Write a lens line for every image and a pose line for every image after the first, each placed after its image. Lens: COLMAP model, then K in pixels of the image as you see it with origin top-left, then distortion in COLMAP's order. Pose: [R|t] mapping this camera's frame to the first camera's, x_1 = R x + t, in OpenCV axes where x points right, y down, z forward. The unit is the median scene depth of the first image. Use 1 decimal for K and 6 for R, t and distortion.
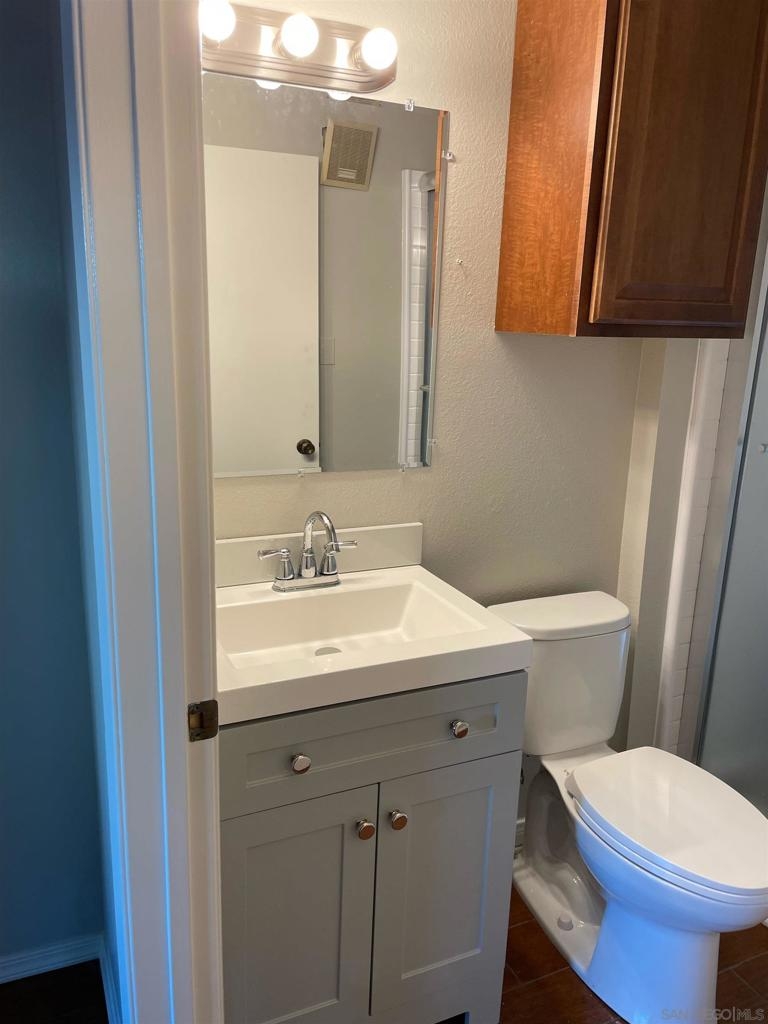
lens RADIAL K [[783.5, 0, 384.7], [0, 783.5, 511.0], [0, 0, 1]] dist [0.068763, -0.051950]
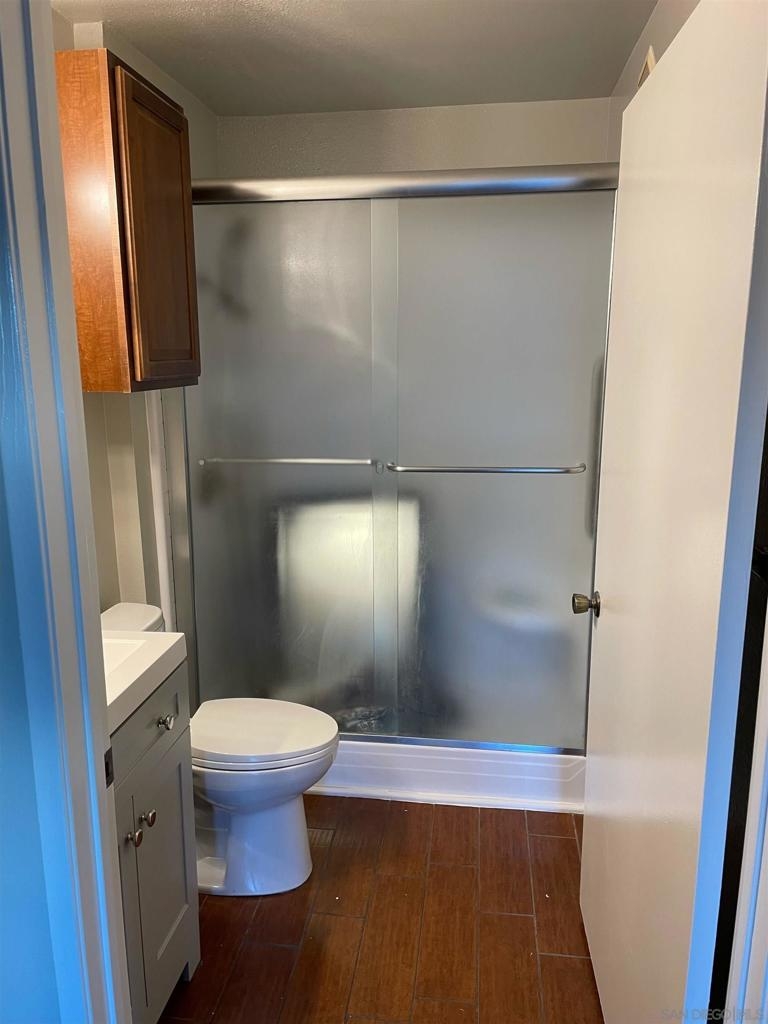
lens RADIAL K [[783.5, 0, 383.8], [0, 783.5, 512.1], [0, 0, 1]] dist [0.068763, -0.051950]
pose [[0.519458, -0.211128, 0.828003, -0.606960], [0.230170, 0.967752, 0.102362, -0.075759], [-0.822913, 0.137408, 0.551302, 0.023553]]
